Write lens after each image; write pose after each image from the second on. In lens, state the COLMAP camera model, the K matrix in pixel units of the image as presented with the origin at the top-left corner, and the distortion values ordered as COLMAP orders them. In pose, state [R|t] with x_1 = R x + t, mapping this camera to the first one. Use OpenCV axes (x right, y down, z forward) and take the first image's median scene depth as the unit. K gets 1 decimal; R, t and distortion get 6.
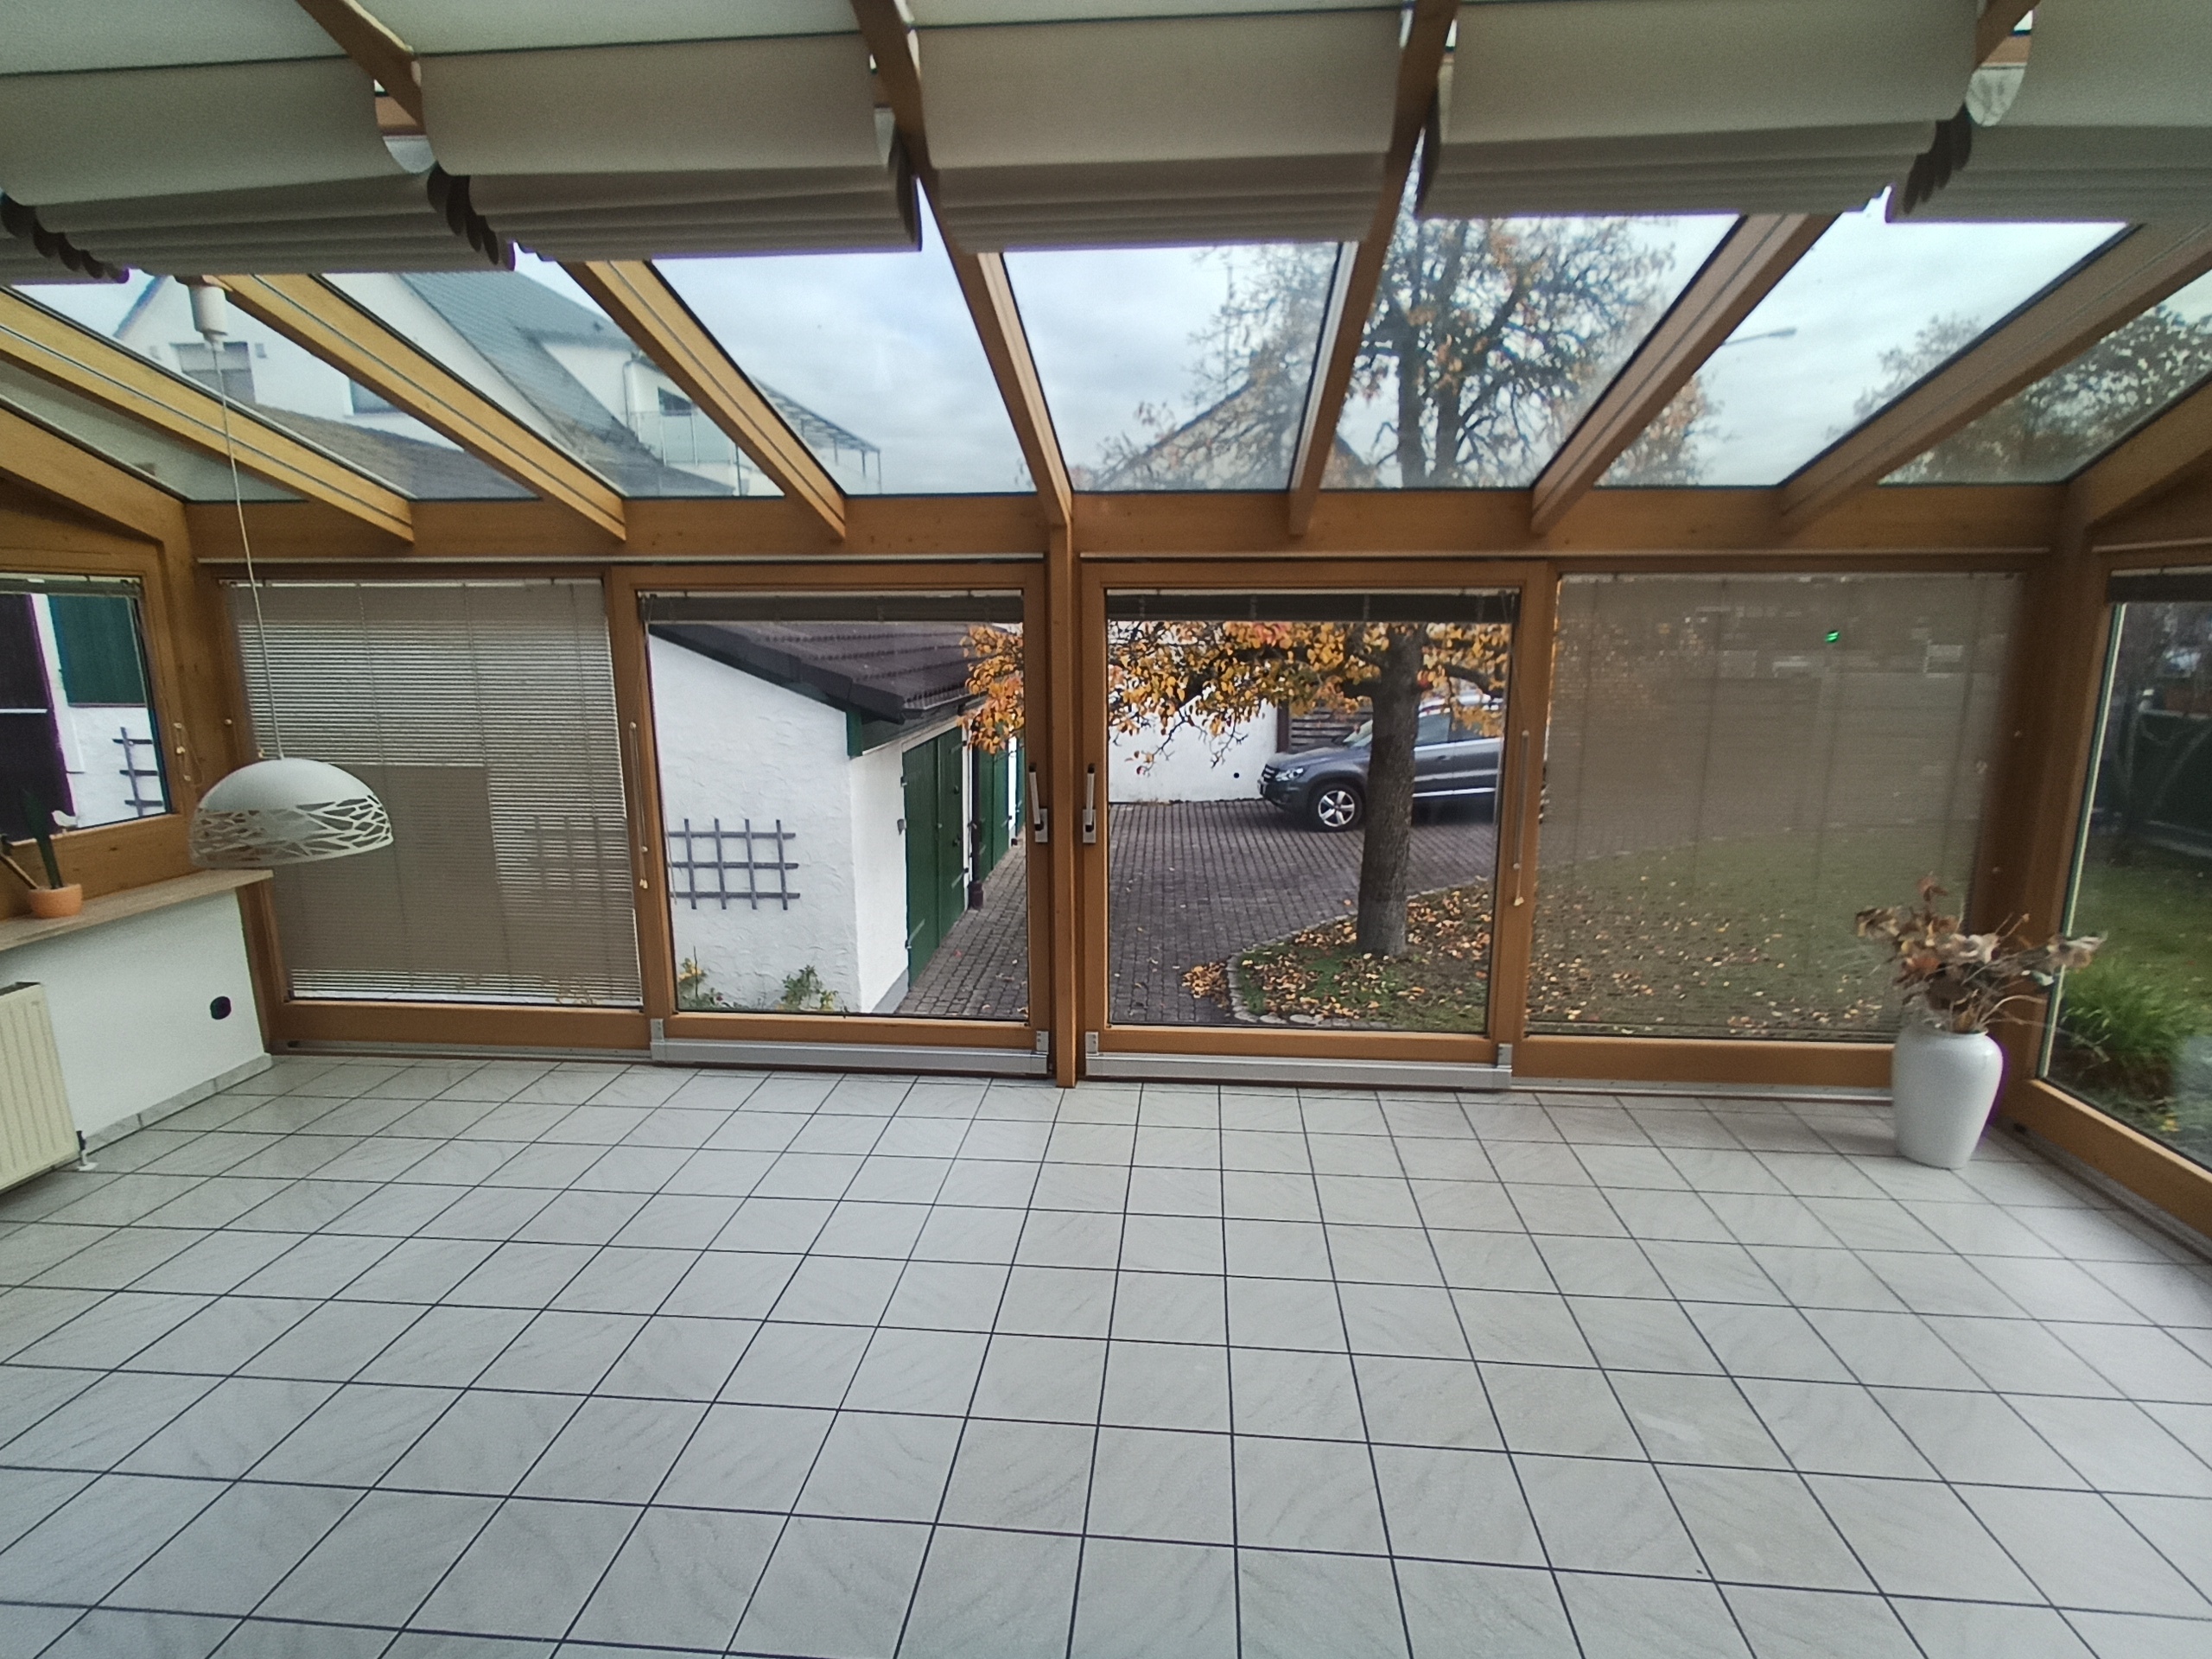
lens RADIAL K [[1073.9, 0, 1107.0], [0, 1073.9, 828.0], [0, 0, 1]] dist [-0.000665, -0.000009]
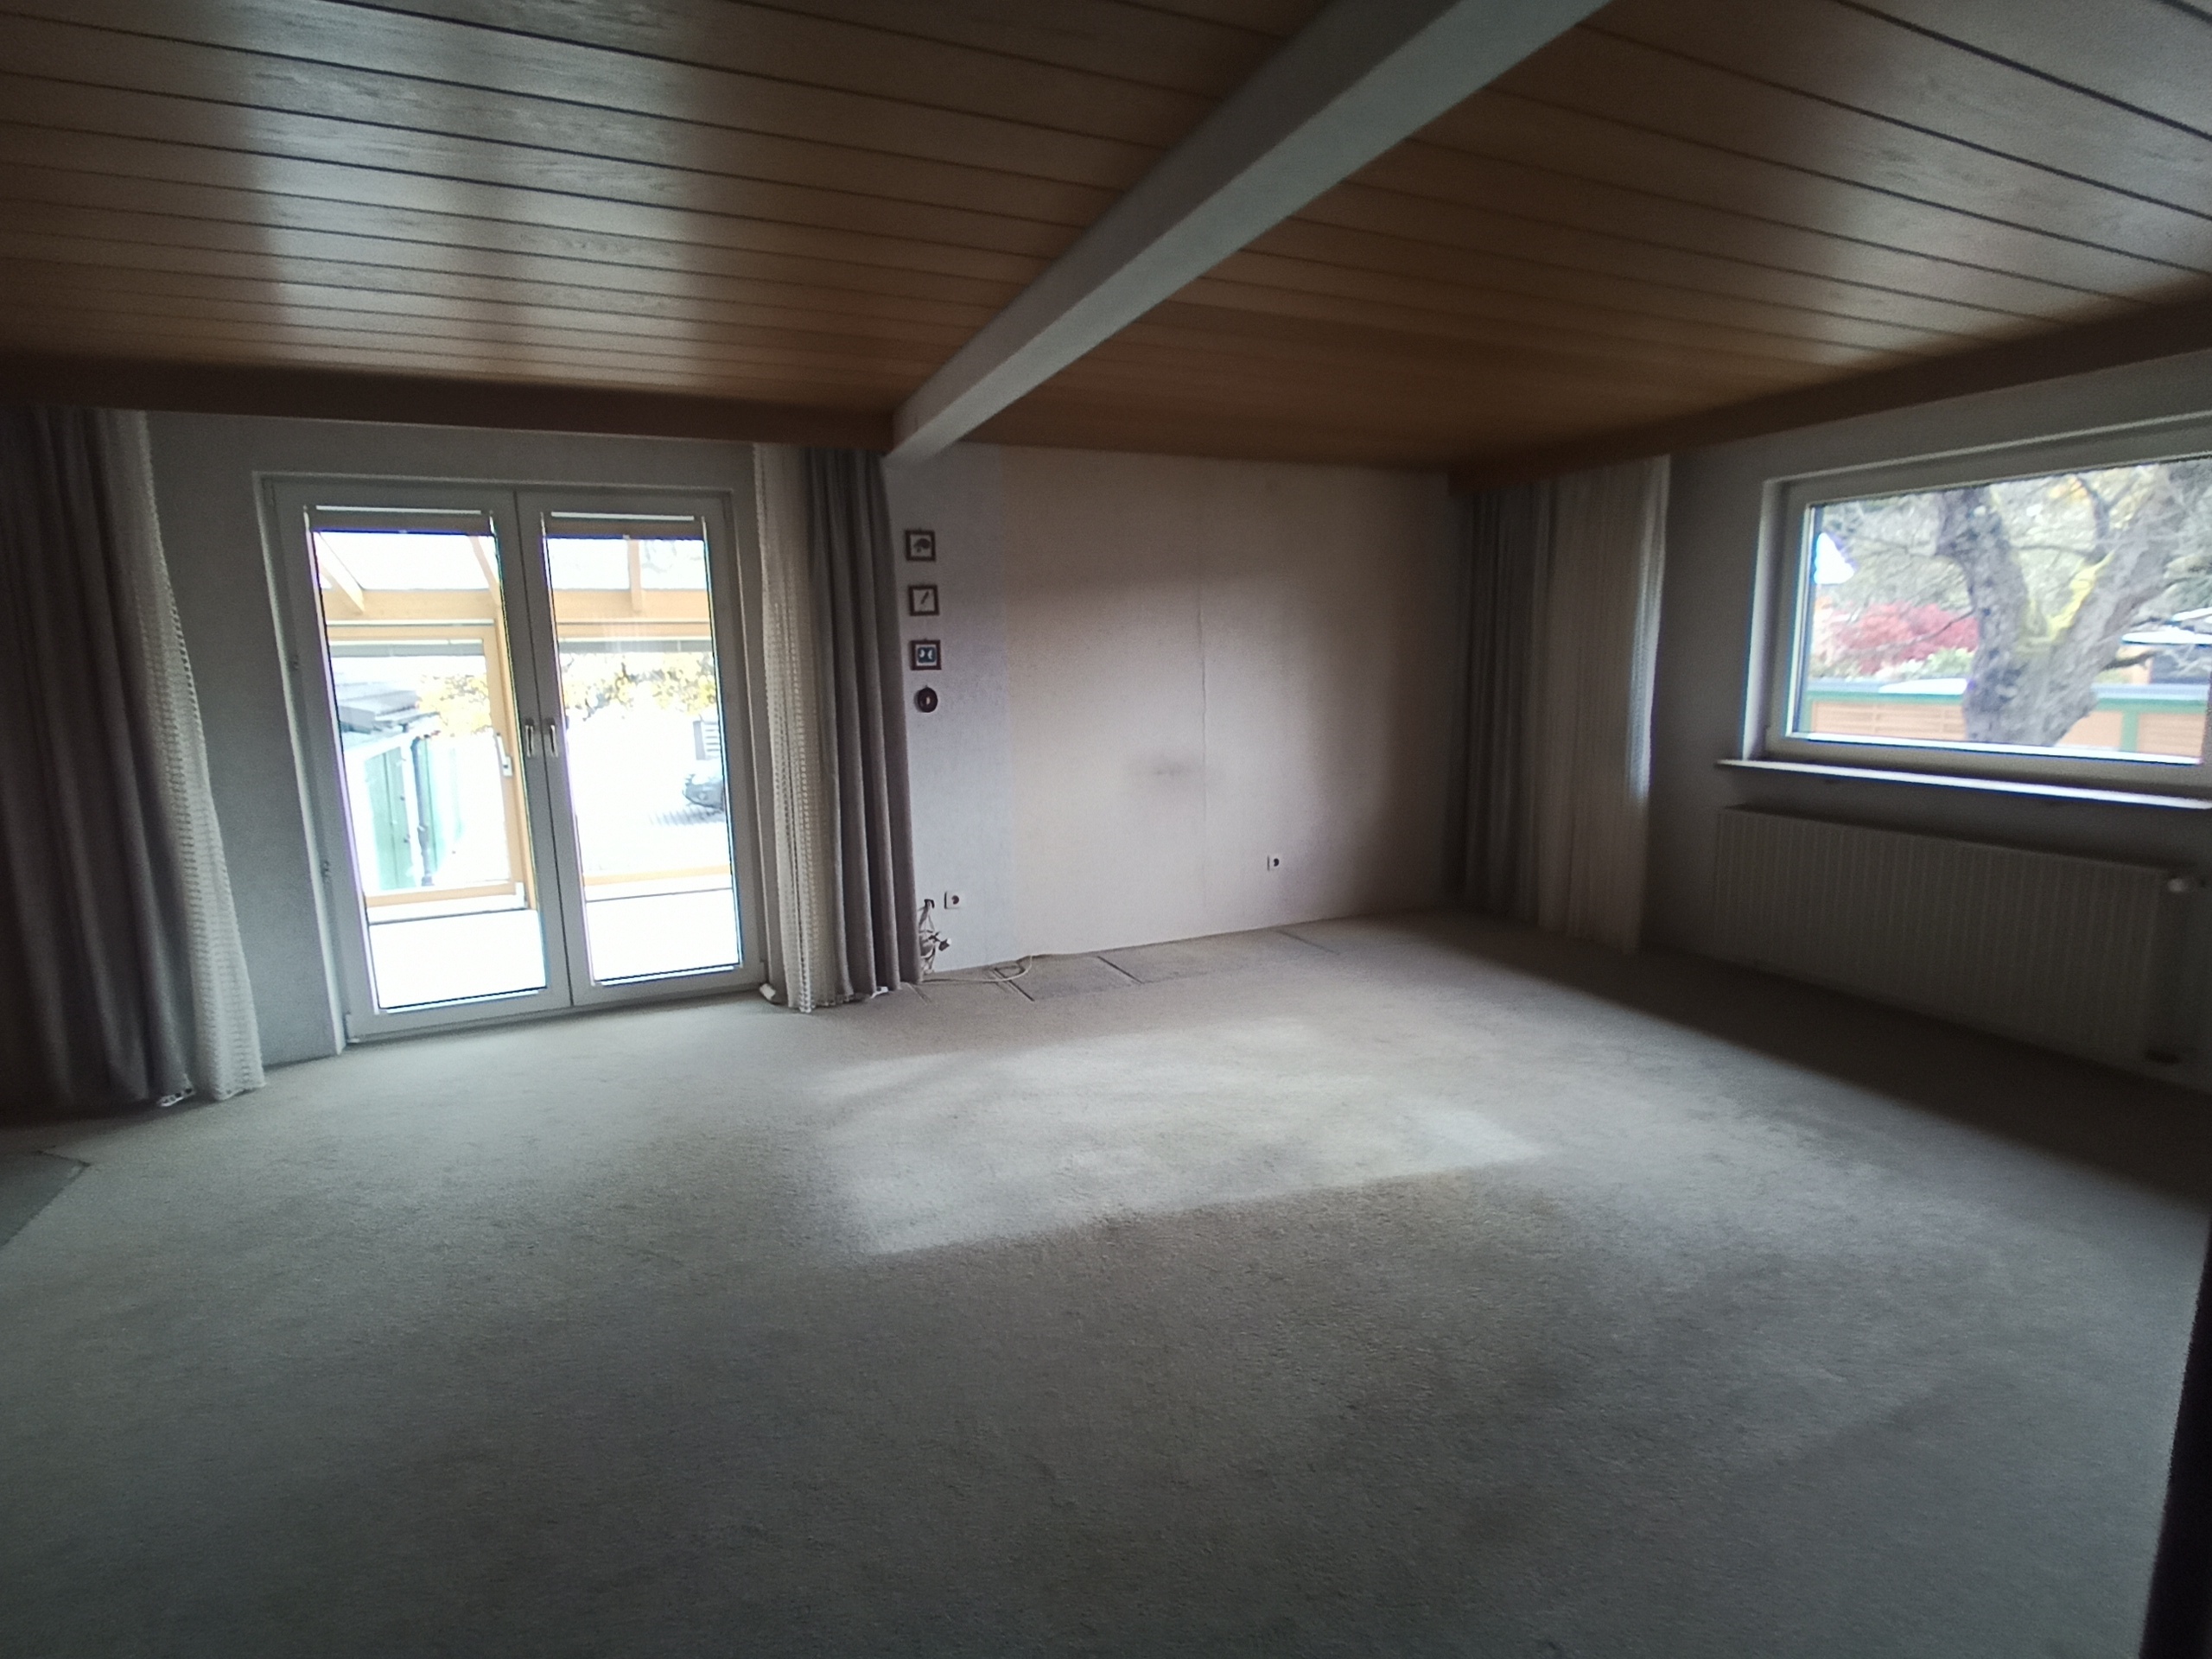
lens RADIAL K [[1068.6, 0, 1101.7], [0, 1068.6, 829.2], [0, 0, 1]] dist [-0.002776, -0.000149]
pose [[0.878510, -0.095246, 0.468132, -0.031573], [0.109391, 0.993994, -0.003050, 0.211705], [-0.465030, 0.053889, 0.883653, -1.033889]]
